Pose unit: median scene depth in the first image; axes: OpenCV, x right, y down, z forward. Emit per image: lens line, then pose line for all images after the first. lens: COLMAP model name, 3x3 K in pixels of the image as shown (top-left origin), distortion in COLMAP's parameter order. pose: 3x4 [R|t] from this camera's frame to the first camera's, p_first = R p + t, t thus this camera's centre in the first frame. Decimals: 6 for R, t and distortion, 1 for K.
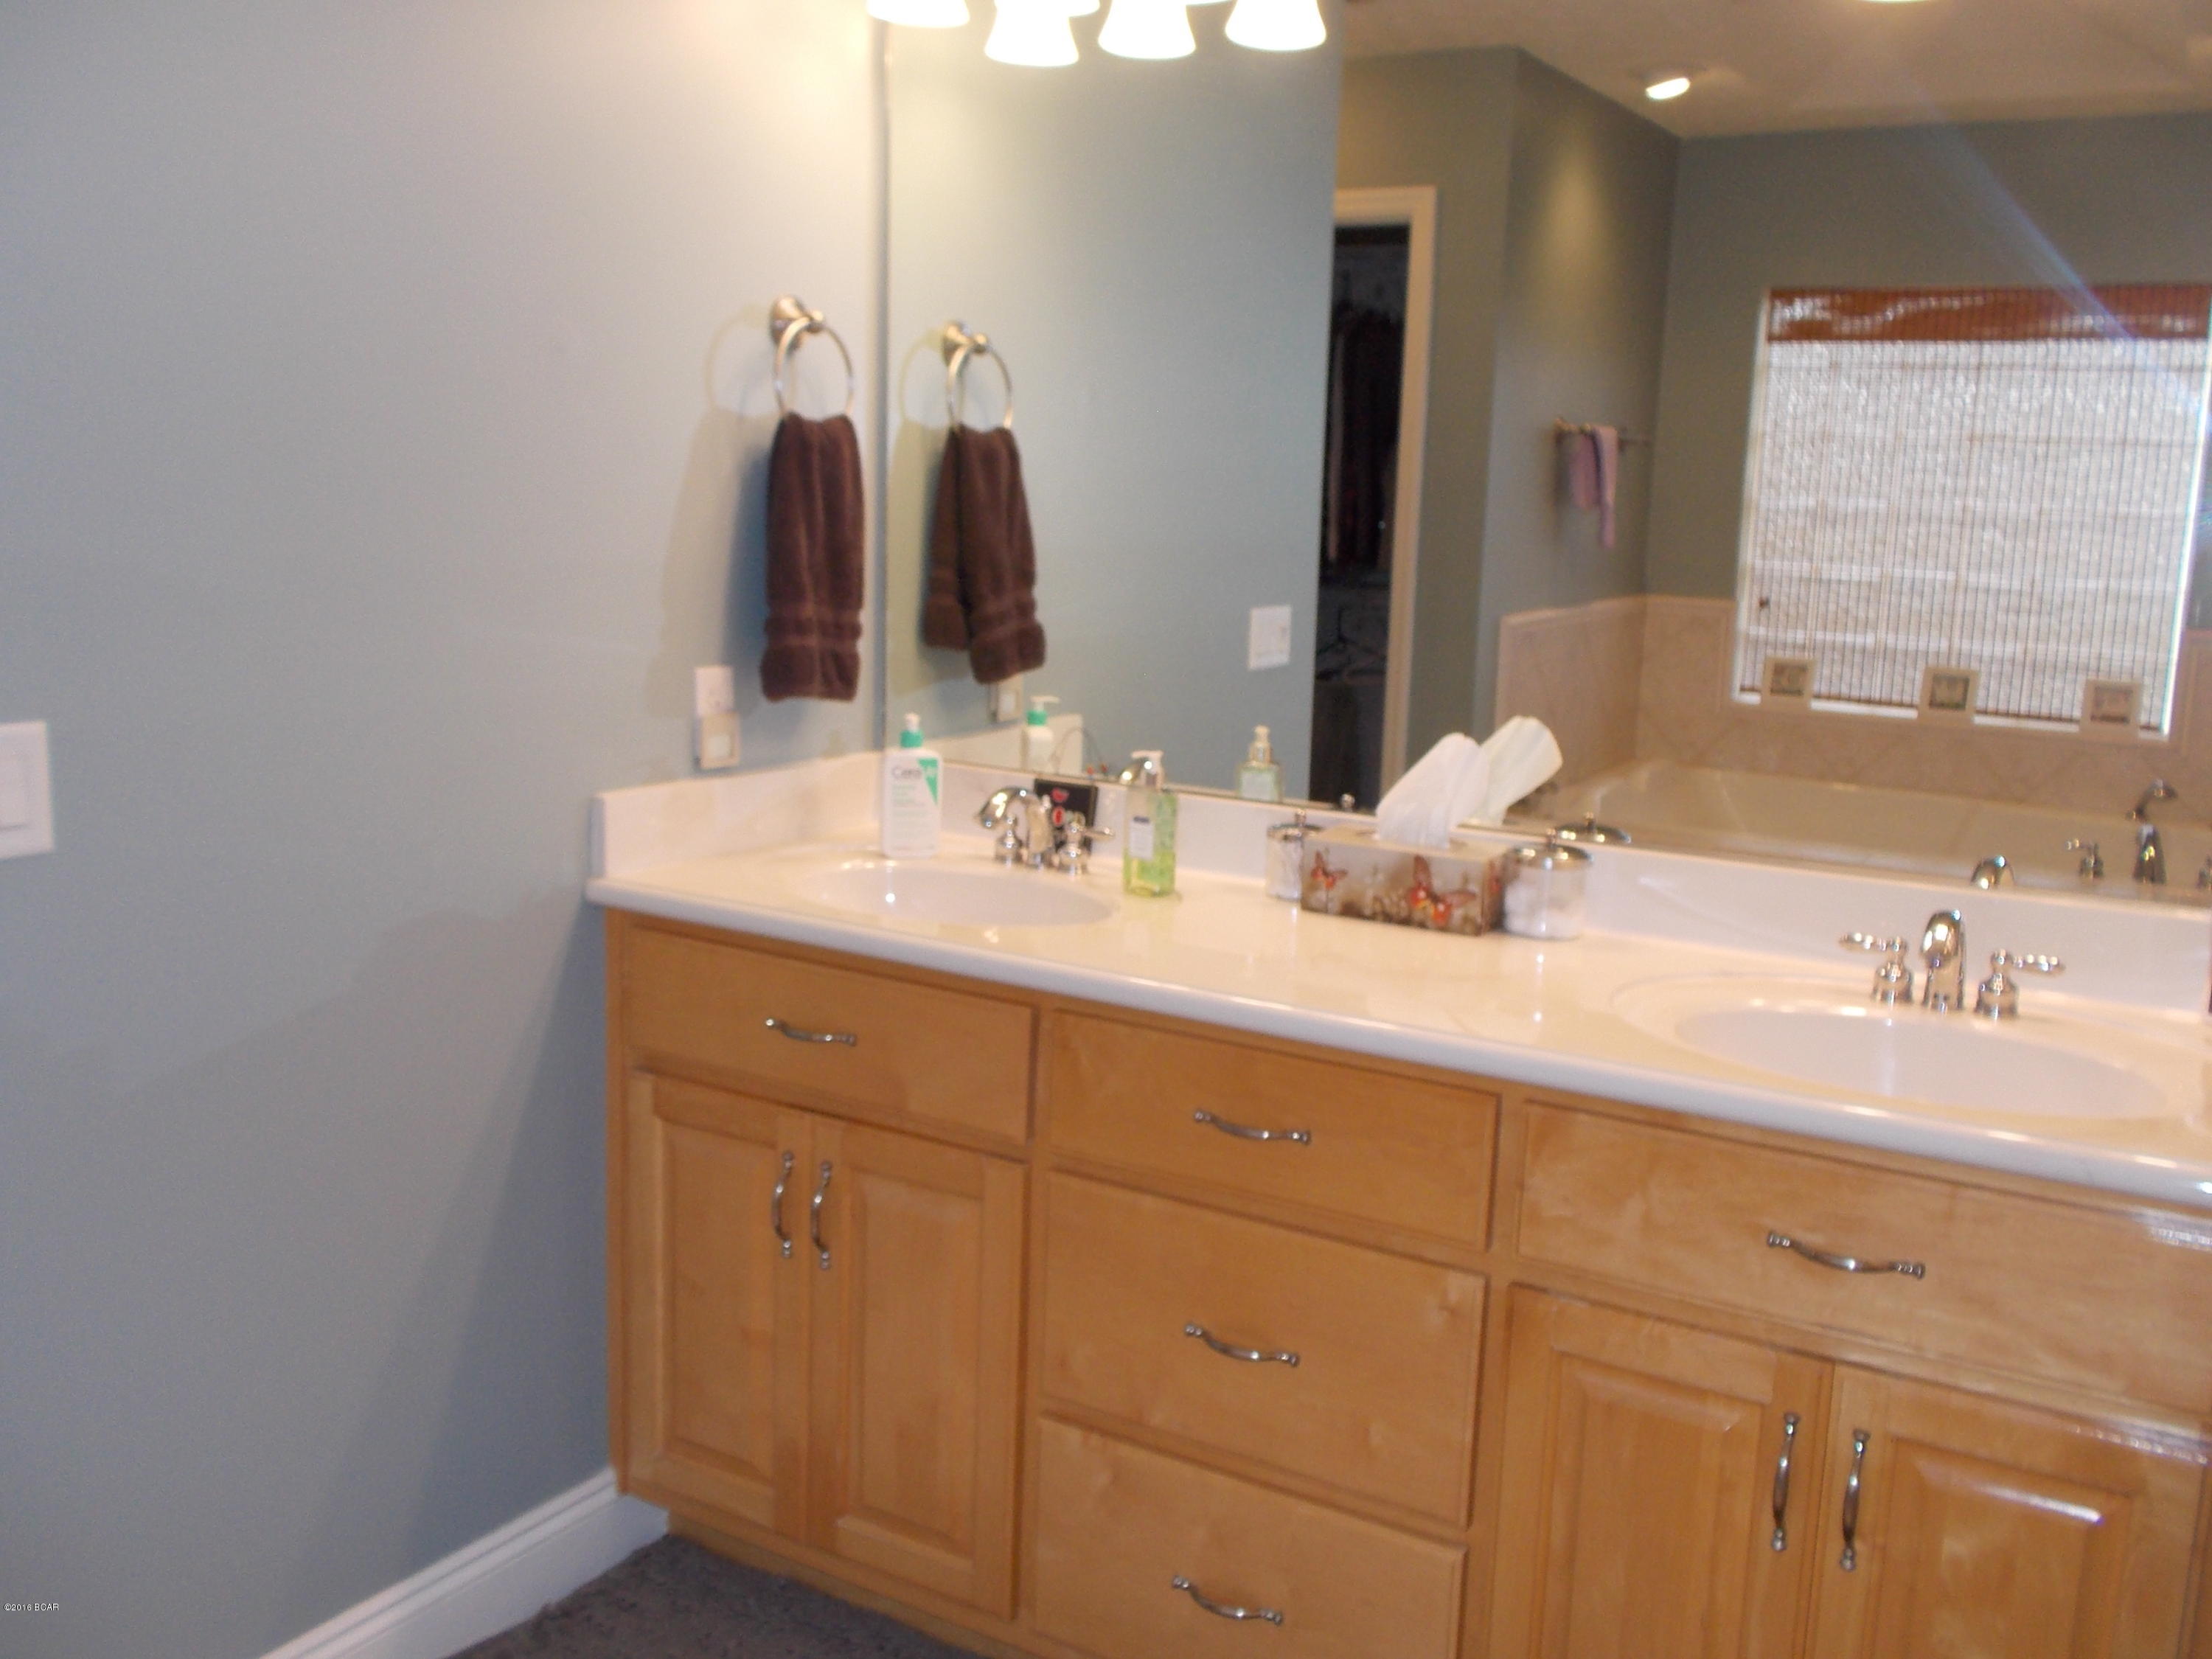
lens RADIAL K [[1939.9, 0, 1106.0], [0, 1939.9, 829.5], [0, 0, 1]] dist [-0.005581, -0.000842]
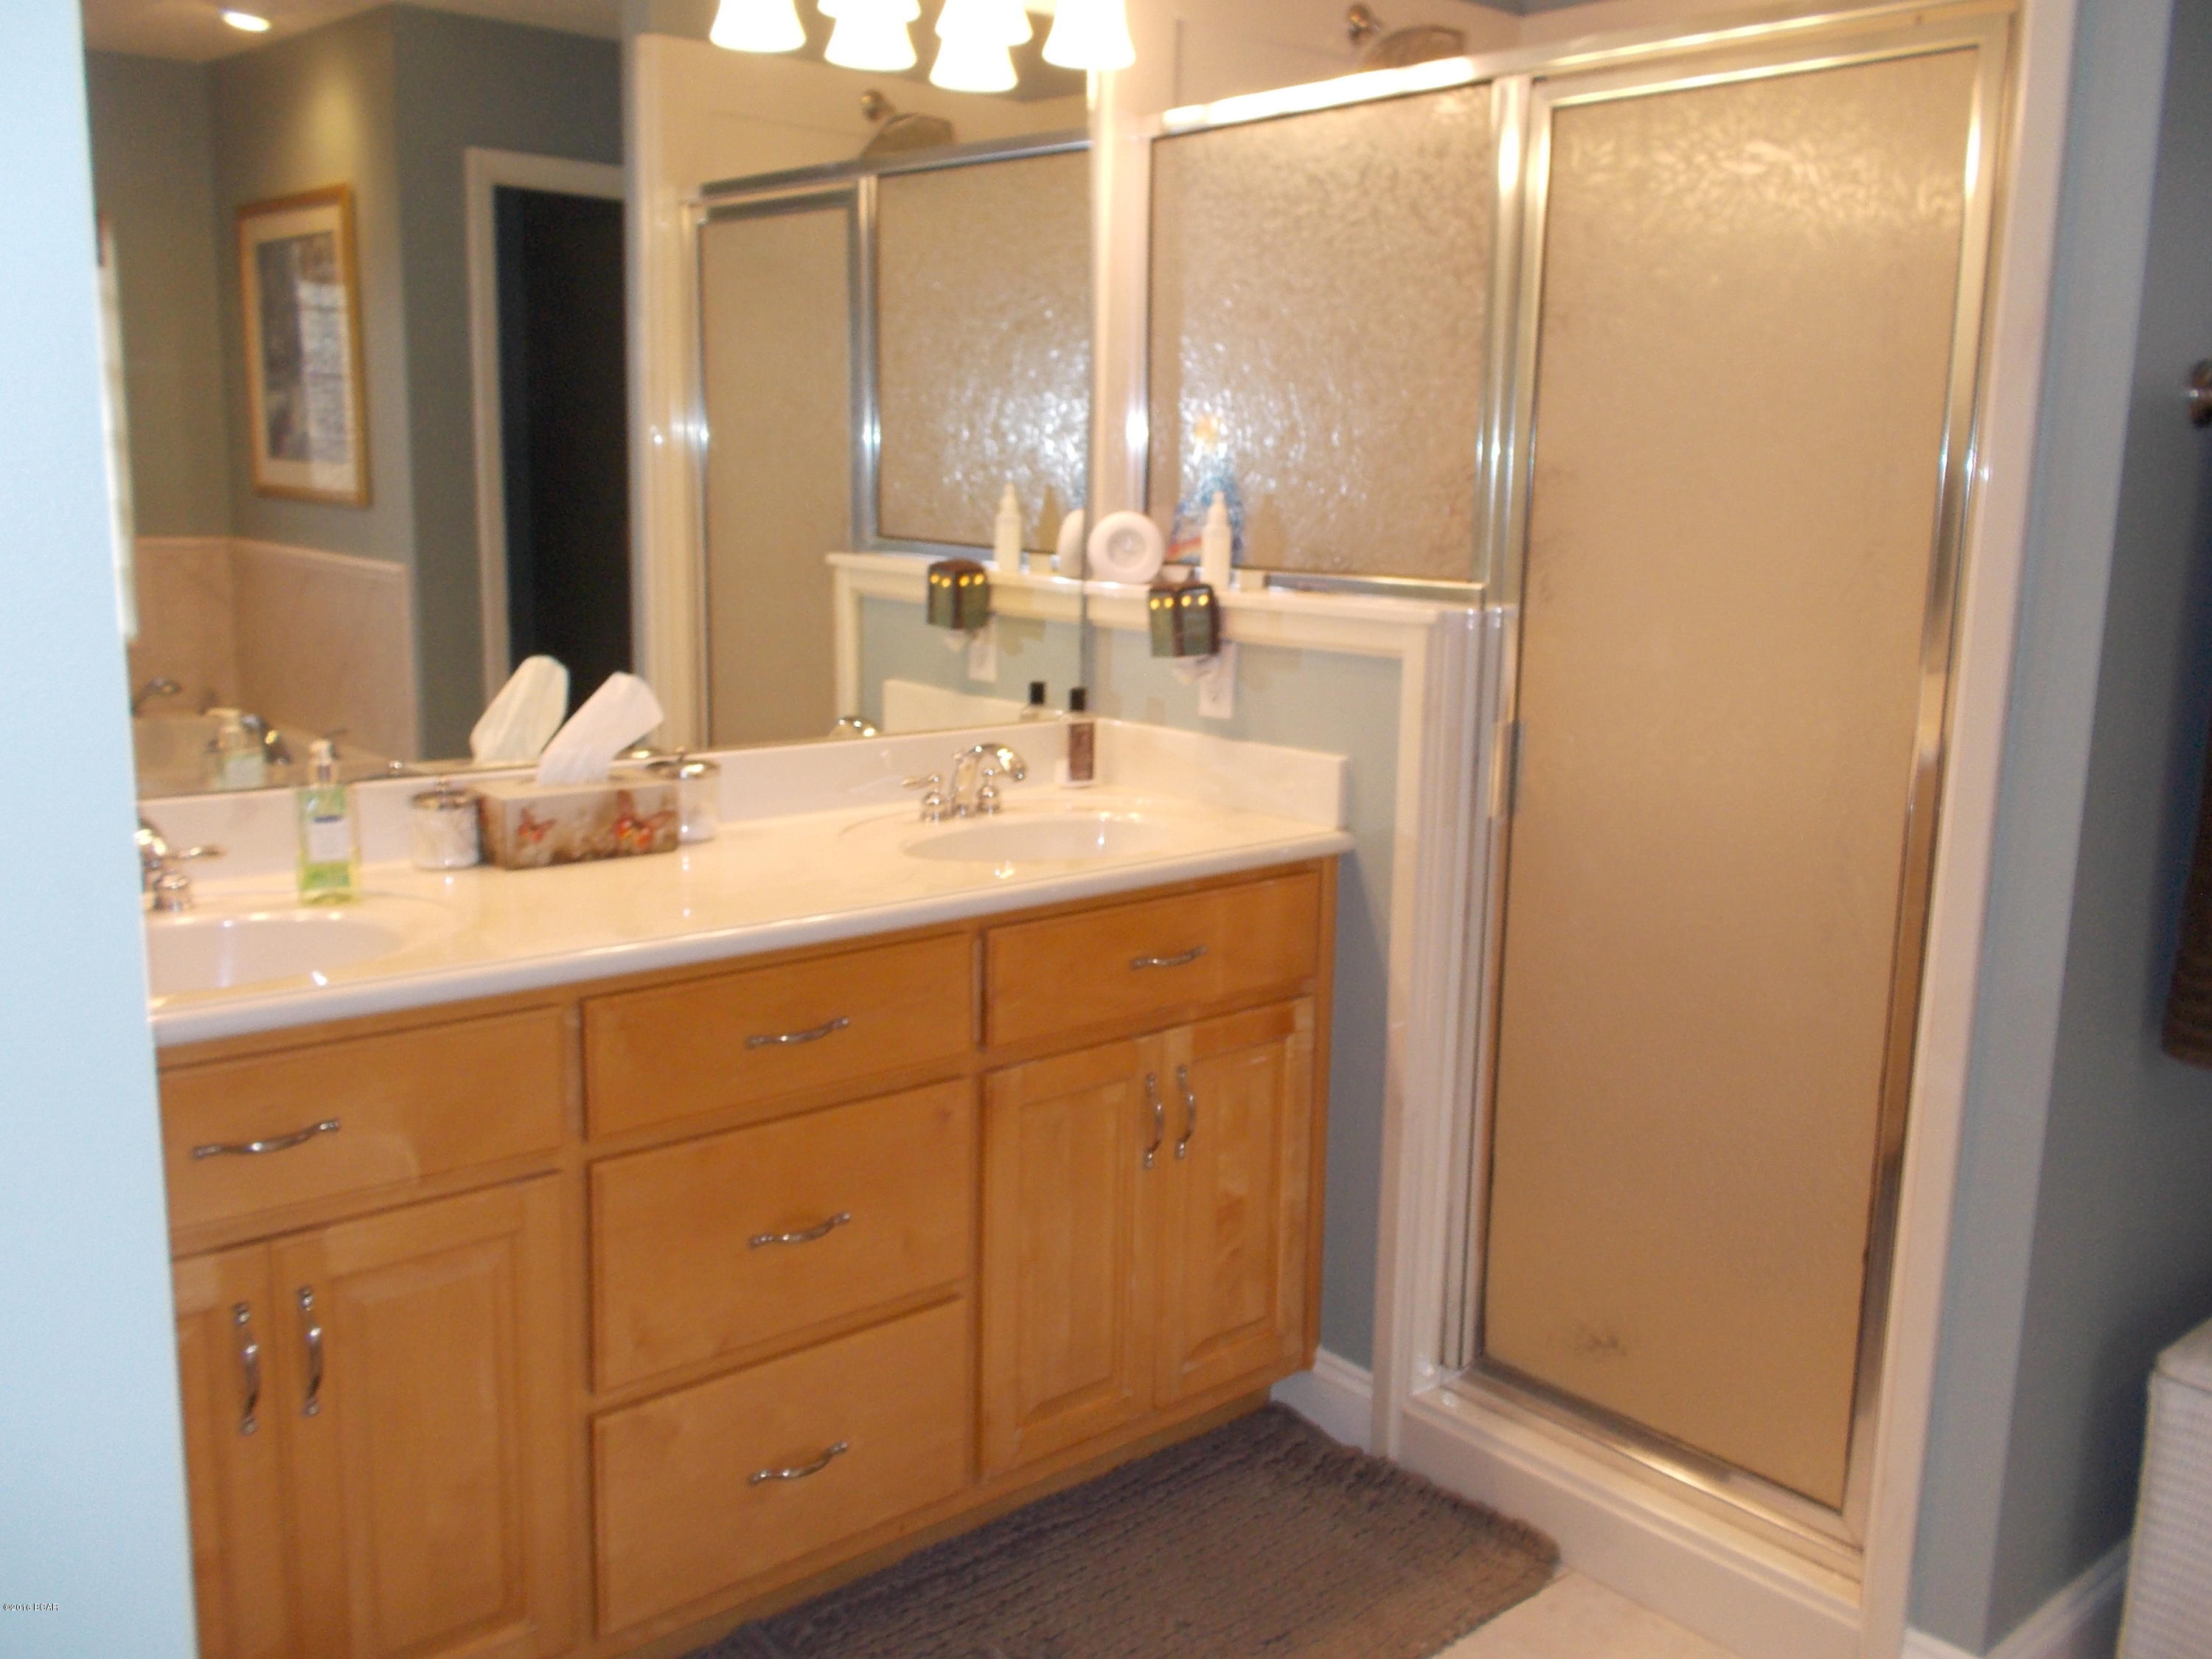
lens RADIAL K [[1939.9, 0, 1106.0], [0, 1939.9, 829.5], [0, 0, 1]] dist [-0.005581, -0.000842]
pose [[0.274164, -0.194116, 0.941888, -0.765208], [0.143401, 0.976719, 0.159553, -0.095675], [-0.950931, 0.091324, 0.295618, 0.434592]]
